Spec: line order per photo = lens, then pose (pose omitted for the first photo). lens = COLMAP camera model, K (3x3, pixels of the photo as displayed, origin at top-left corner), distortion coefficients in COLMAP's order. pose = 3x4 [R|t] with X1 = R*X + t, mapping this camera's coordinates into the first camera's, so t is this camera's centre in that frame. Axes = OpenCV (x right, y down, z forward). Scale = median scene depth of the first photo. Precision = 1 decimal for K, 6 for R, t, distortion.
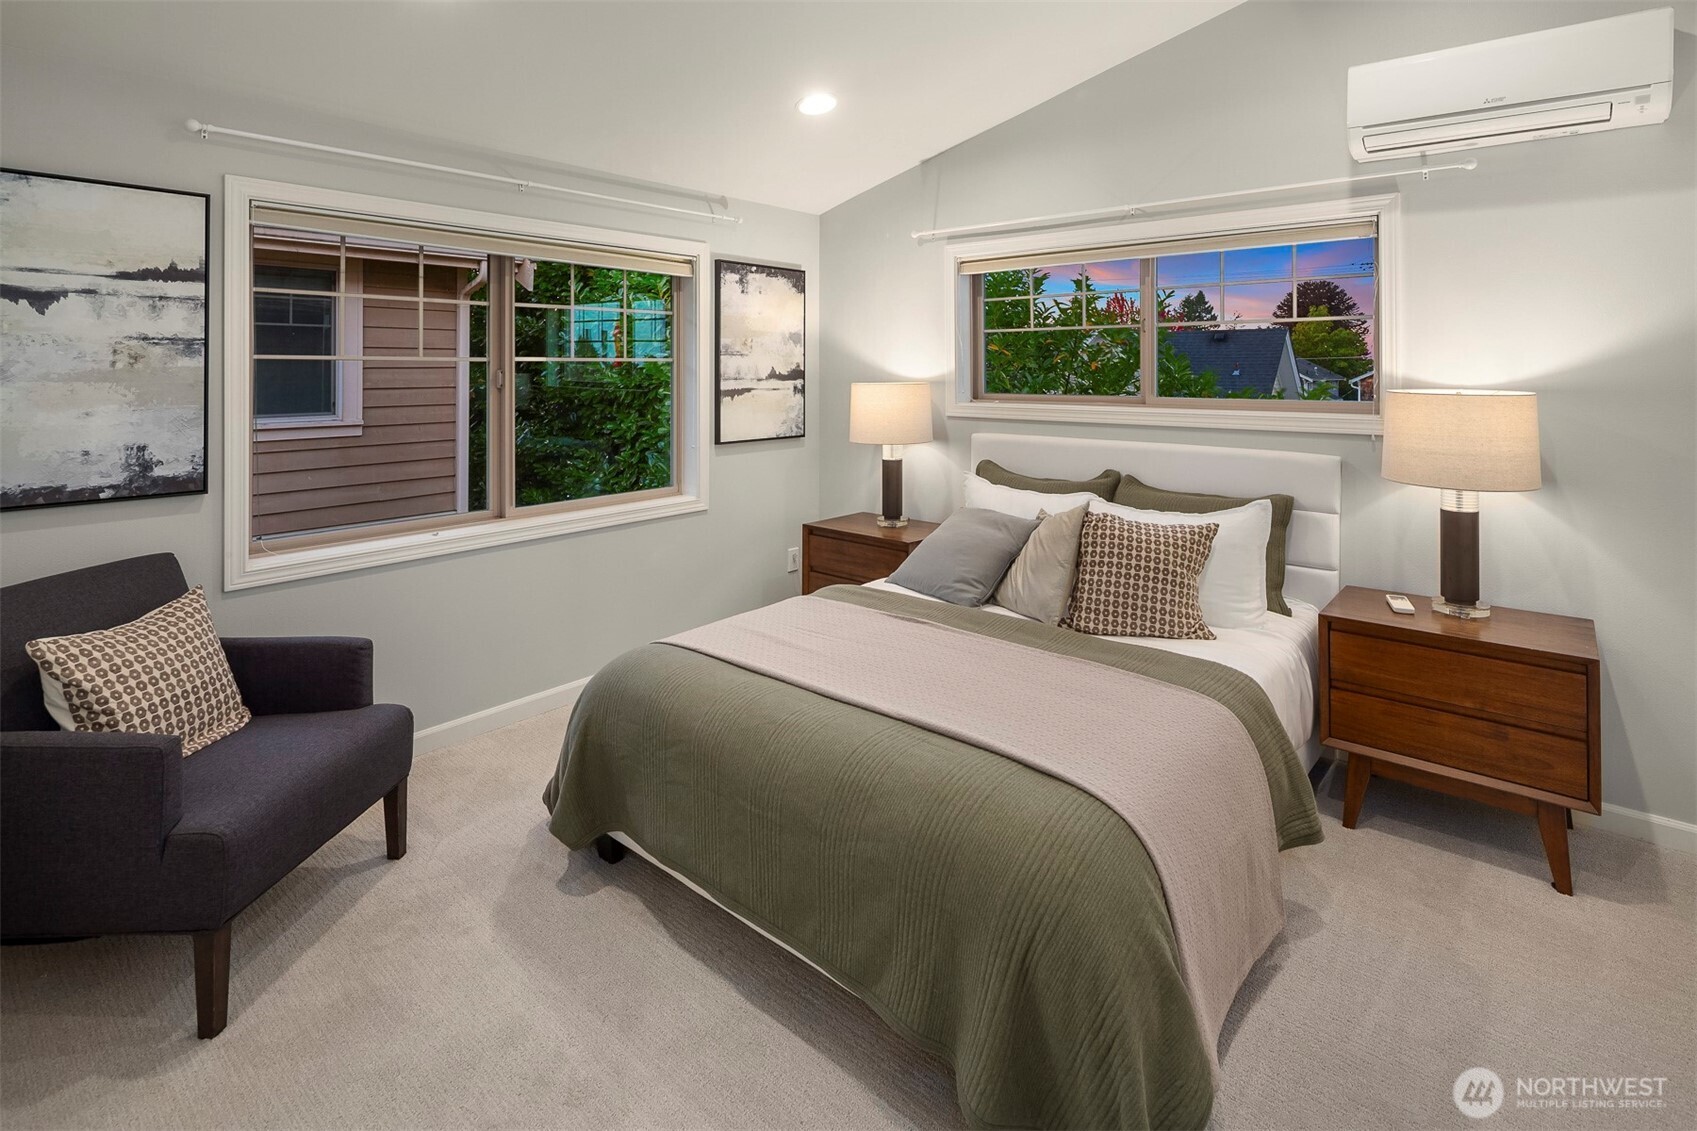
lens RADIAL K [[826.9, 0, 854.5], [0, 826.9, 544.8], [0, 0, 1]] dist [0.000344, -0.001138]
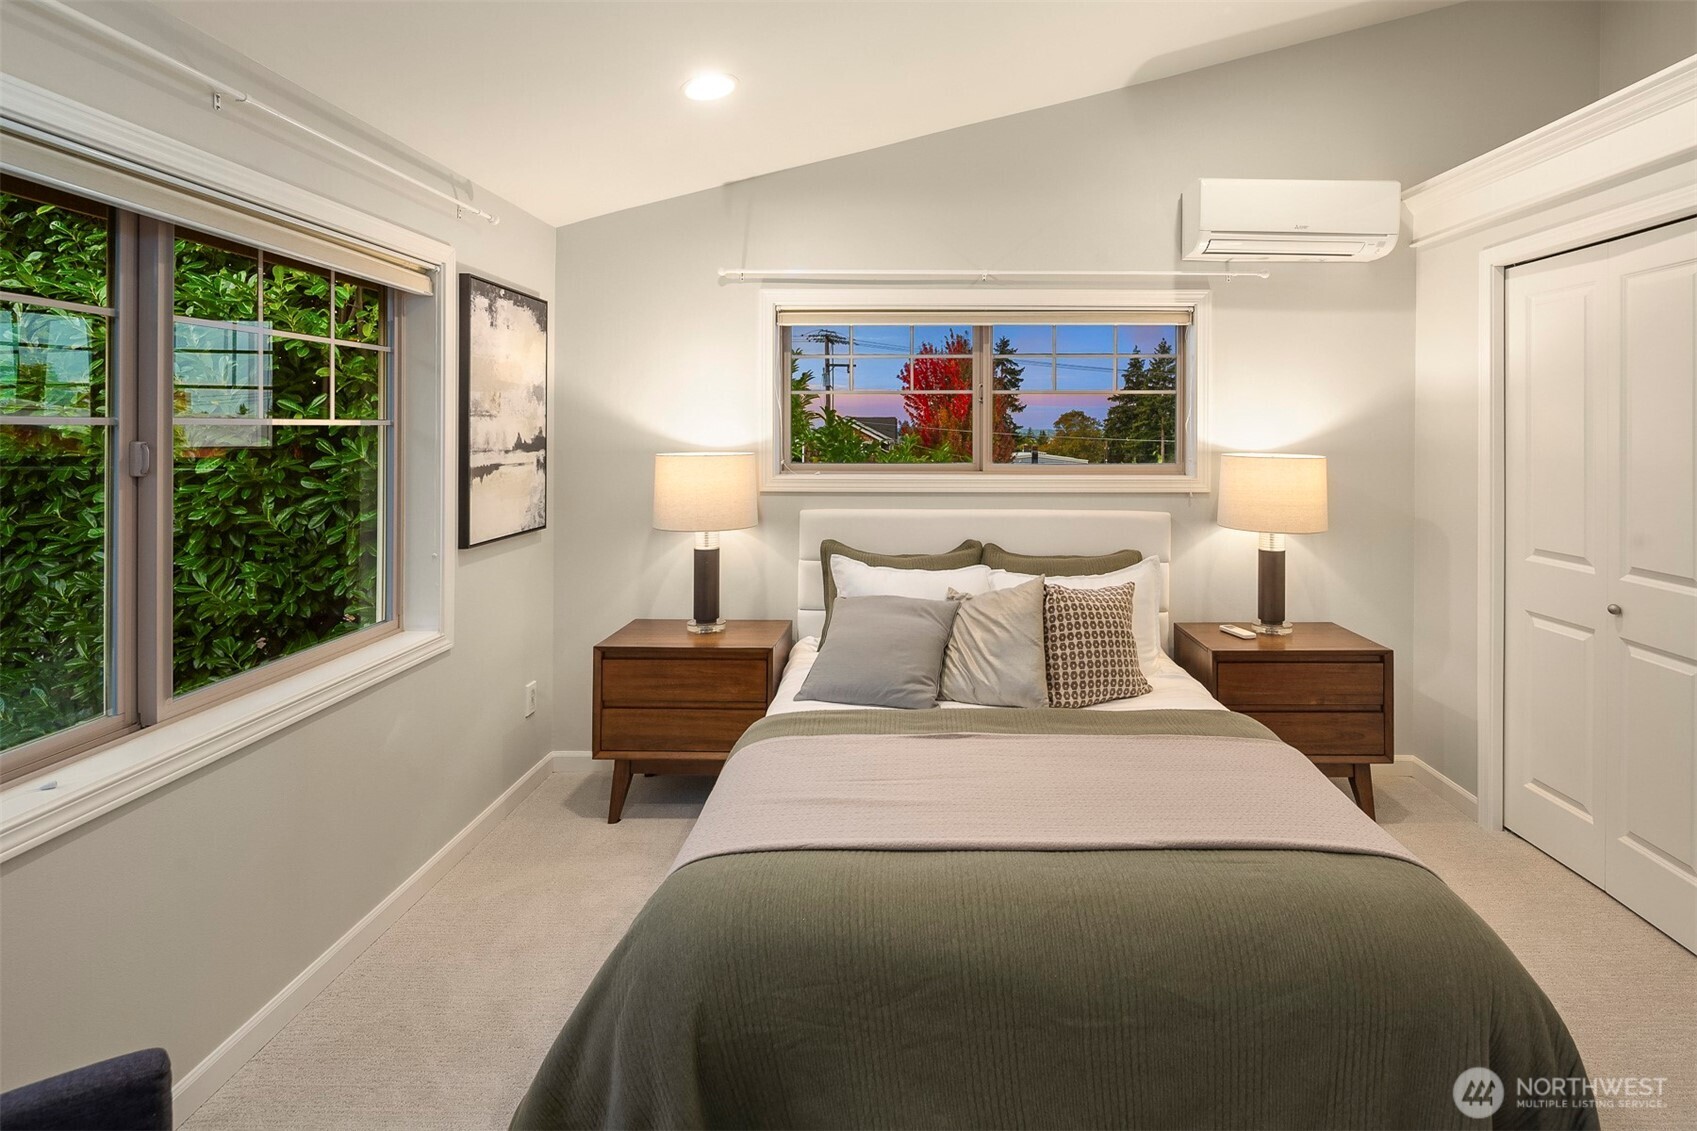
lens RADIAL K [[882.1, 0, 850.3], [0, 882.1, 589.0], [0, 0, 1]] dist [0.002307, 0.000122]
pose [[0.753247, -0.115507, 0.647517, -0.442795], [0.134226, 0.990737, 0.020589, -0.069325], [-0.643897, 0.071405, 0.761773, 0.289774]]
